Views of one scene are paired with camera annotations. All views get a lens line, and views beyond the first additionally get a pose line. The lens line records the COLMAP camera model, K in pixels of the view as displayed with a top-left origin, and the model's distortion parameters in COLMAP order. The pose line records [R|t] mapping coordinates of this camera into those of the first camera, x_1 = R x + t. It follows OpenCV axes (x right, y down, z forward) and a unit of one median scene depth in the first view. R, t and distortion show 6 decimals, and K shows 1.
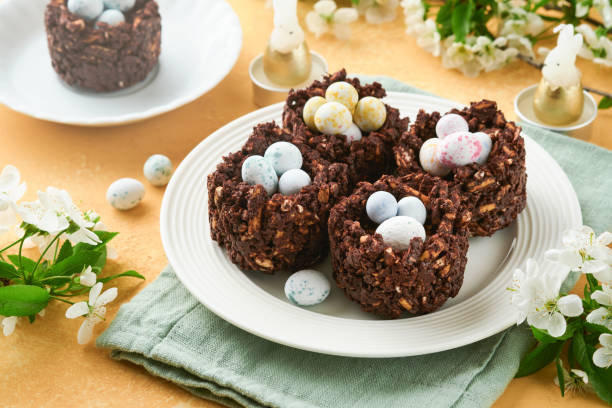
lens RADIAL K [[1944.1, 0, 306.0], [0, 1944.1, 204.0], [0, 0, 1]] dist [-0.082354, 0.763194]
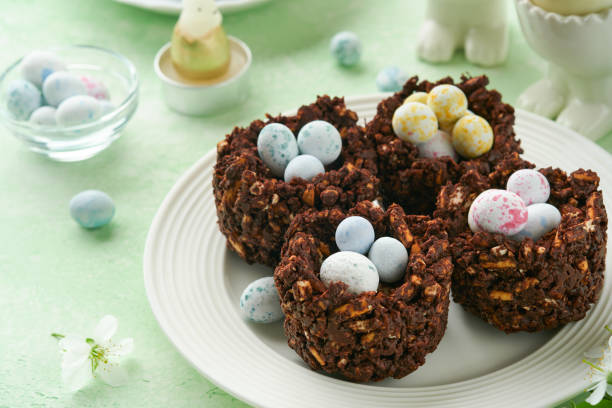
lens RADIAL K [[1810.6, 0, 306.0], [0, 1810.6, 204.0], [0, 0, 1]] dist [-0.031317, 1.005730]
pose [[0.773898, 0.375835, -0.509735, 0.389492], [-0.360818, 0.923129, 0.132829, -0.099921], [0.520473, 0.081125, 0.850015, 0.349363]]
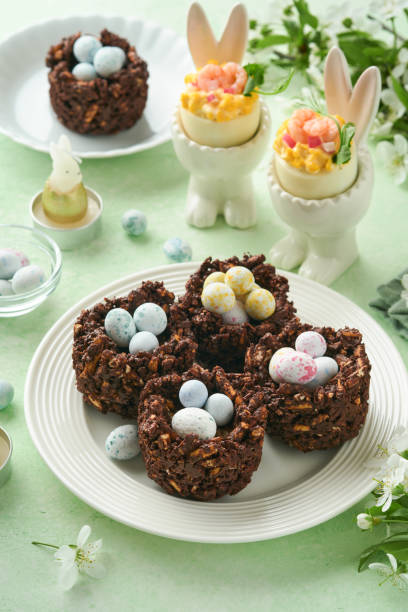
lens RADIAL K [[1723.9, 0, 204.0], [0, 1723.9, 306.0], [0, 0, 1]] dist [-0.031978, -0.298838]
pose [[0.876680, 0.341069, -0.339270, 0.347105], [-0.312597, 0.939931, 0.137160, -0.175154], [0.365671, -0.014191, 0.930636, 0.104107]]
